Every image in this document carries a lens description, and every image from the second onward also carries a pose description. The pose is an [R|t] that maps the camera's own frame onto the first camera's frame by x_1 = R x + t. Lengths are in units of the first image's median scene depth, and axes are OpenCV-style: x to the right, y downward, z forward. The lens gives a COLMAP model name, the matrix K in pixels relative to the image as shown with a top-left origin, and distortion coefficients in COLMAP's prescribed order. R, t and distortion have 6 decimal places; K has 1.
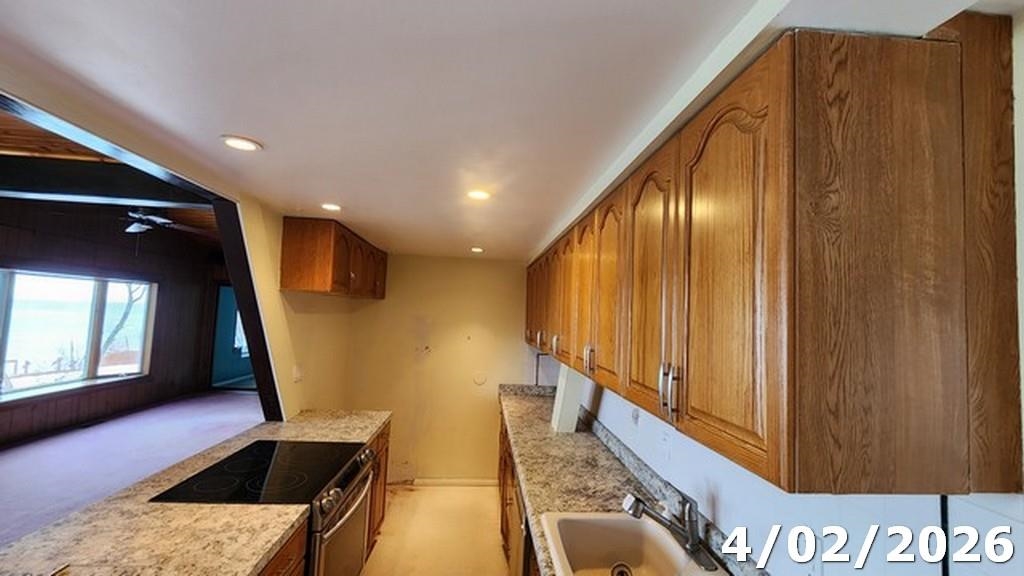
lens RADIAL K [[421.3, 0, 514.0], [0, 421.3, 291.0], [0, 0, 1]] dist [-0.000041, -0.000013]
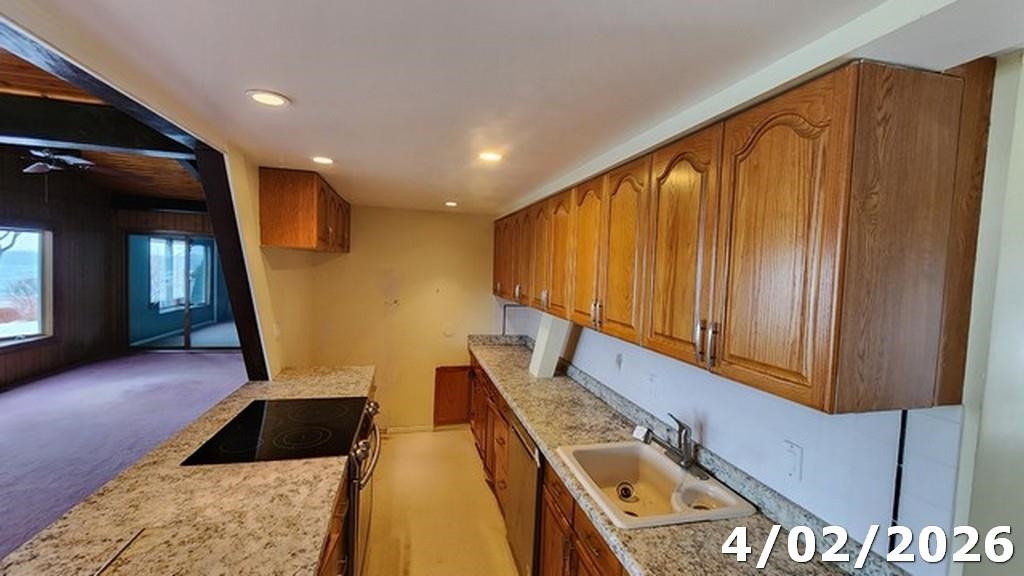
lens RADIAL K [[423.5, 0, 512.0], [0, 423.5, 288.0], [0, 0, 1]] dist [0.000026, 0.000138]
pose [[0.986255, -0.013109, 0.164712, -0.205271], [-0.006120, 0.993266, 0.115696, -0.030994], [-0.165119, -0.115113, 0.979533, -0.050823]]
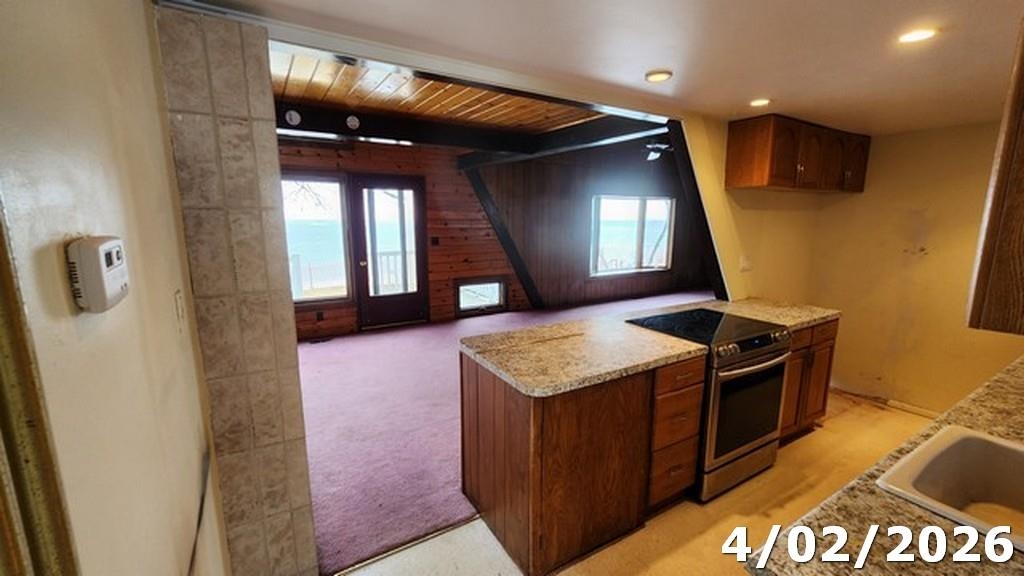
lens RADIAL K [[421.3, 0, 514.0], [0, 421.3, 291.0], [0, 0, 1]] dist [-0.000041, -0.000013]
pose [[0.444332, 0.114493, -0.888516, 0.338300], [0.067920, 0.984640, 0.160845, 0.064488], [0.893284, -0.131817, 0.429731, -0.082133]]
